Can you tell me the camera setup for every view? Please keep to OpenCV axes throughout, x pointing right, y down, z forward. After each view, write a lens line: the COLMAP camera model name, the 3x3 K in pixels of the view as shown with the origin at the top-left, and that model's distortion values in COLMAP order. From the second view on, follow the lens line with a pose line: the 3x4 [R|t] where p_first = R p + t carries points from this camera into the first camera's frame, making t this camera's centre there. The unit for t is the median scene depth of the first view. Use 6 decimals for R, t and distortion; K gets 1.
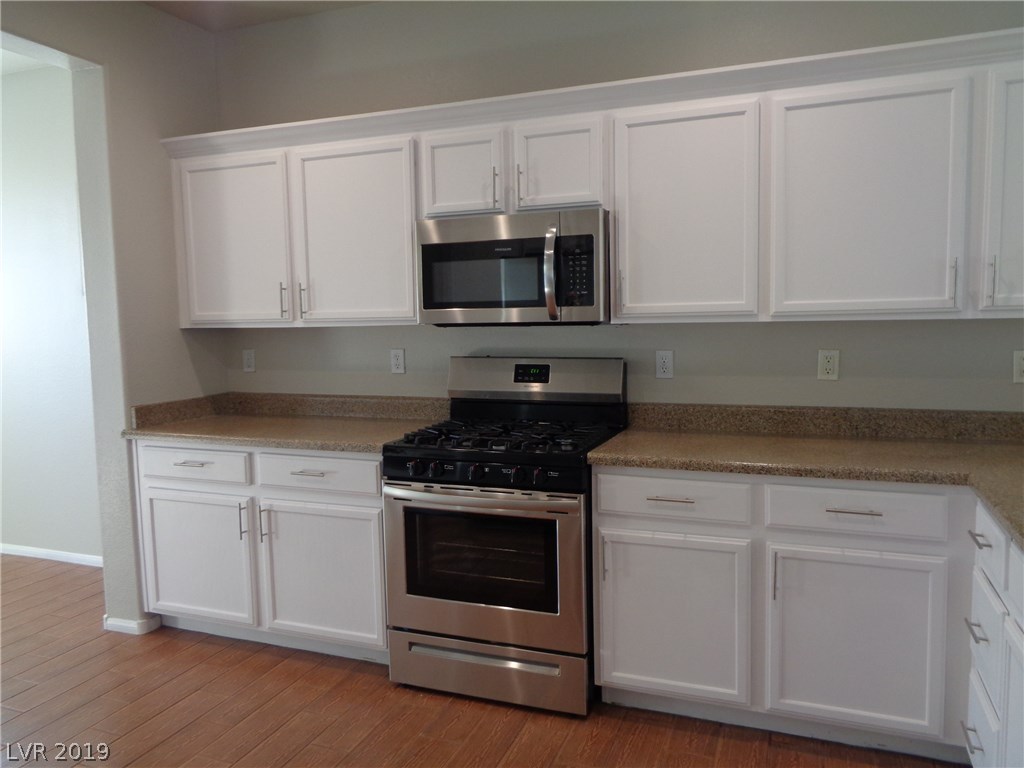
lens RADIAL K [[762.9, 0, 509.9], [0, 762.9, 384.5], [0, 0, 1]] dist [0.003096, 0.002909]
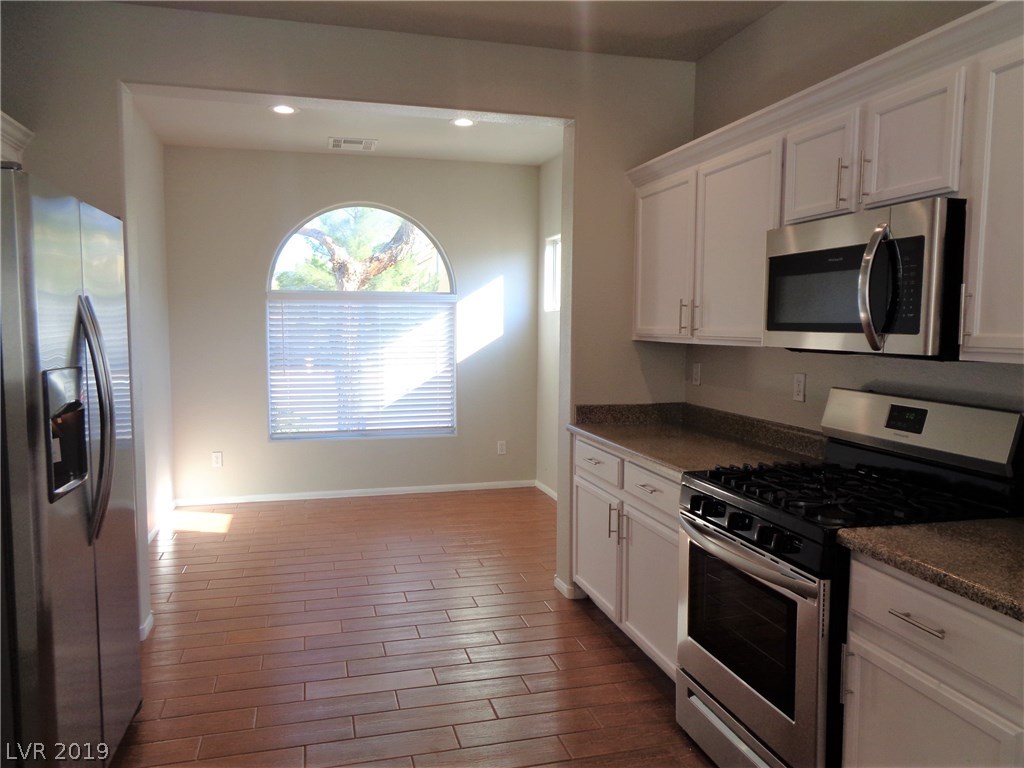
lens RADIAL K [[762.9, 0, 509.8], [0, 762.9, 383.2], [0, 0, 1]] dist [0.003096, 0.002909]
pose [[0.592988, 0.087564, -0.800436, 0.407955], [-0.096750, 0.994616, 0.037131, -0.040395], [0.799377, 0.055424, 0.598267, 0.229498]]
